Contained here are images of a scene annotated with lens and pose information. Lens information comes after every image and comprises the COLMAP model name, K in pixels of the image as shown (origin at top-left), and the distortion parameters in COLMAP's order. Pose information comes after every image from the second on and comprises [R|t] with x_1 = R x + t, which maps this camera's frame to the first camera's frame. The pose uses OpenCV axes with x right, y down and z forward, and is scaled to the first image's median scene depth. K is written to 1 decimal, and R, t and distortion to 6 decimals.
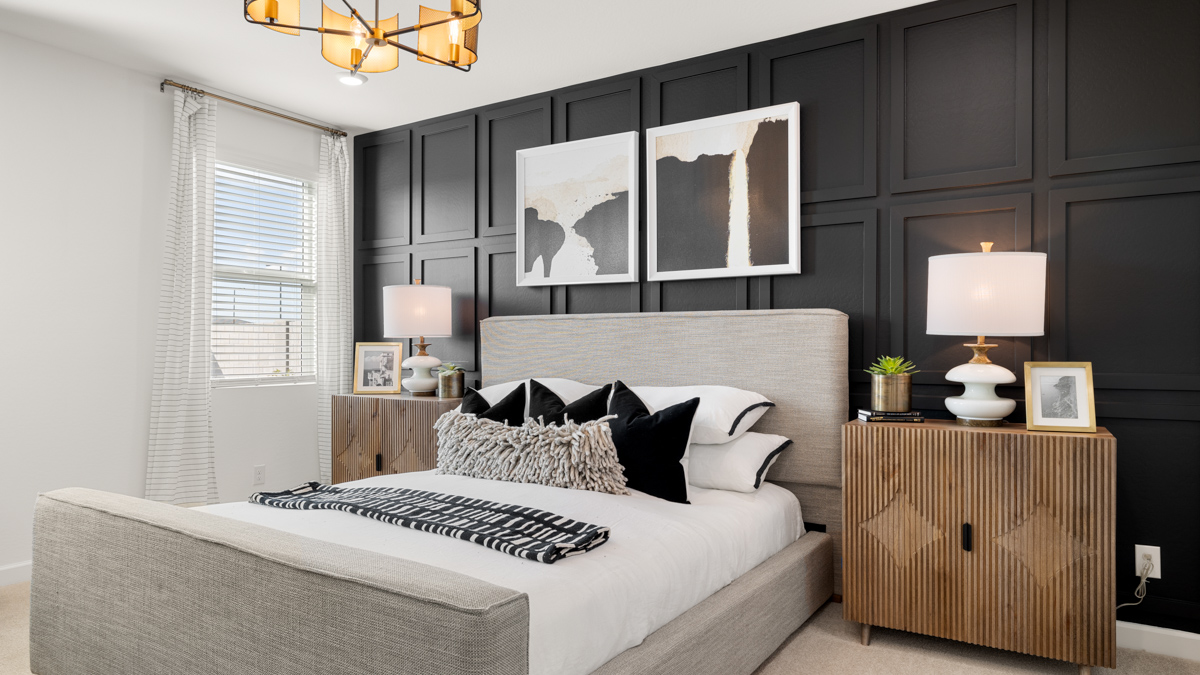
lens RADIAL K [[723.6, 0, 600.0], [0, 723.6, 337.5], [0, 0, 1]] dist [-0.001287, 0.000923]
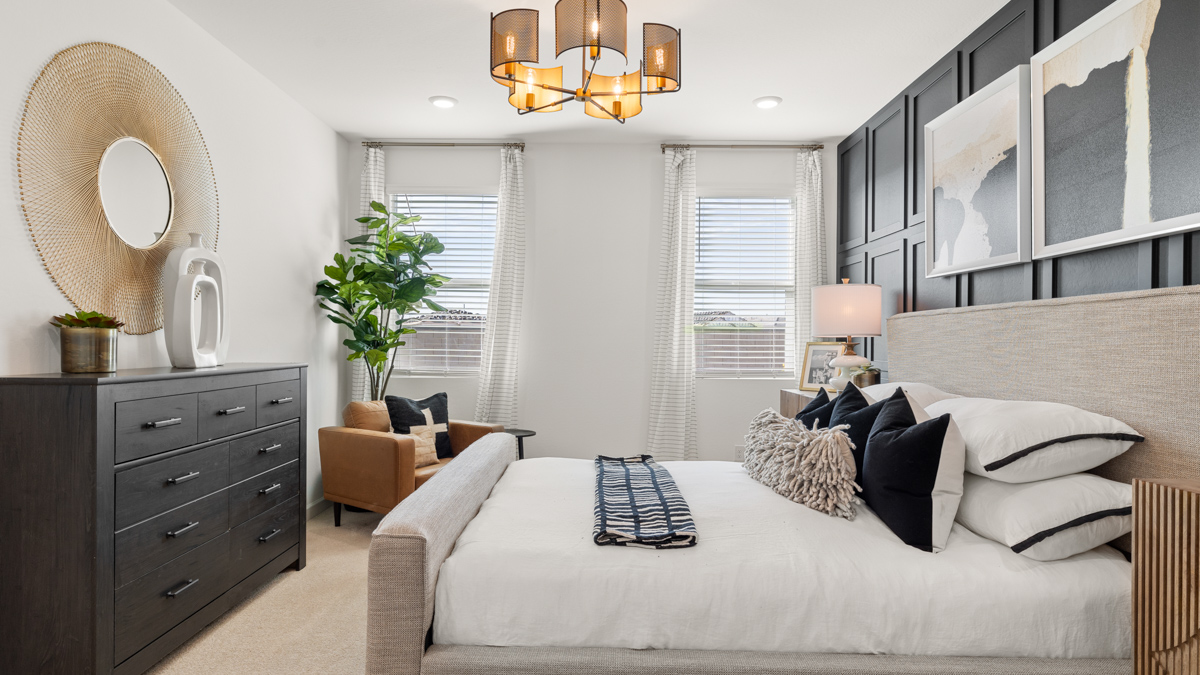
lens RADIAL K [[685.0, 0, 600.0], [0, 685.0, 337.5], [0, 0, 1]] dist [-0.004189, -0.000688]
pose [[0.534240, -0.005604, -0.845314, 0.420181], [0.004494, 0.999983, -0.003789, 0.003277], [0.845321, -0.001775, 0.534256, 0.239923]]
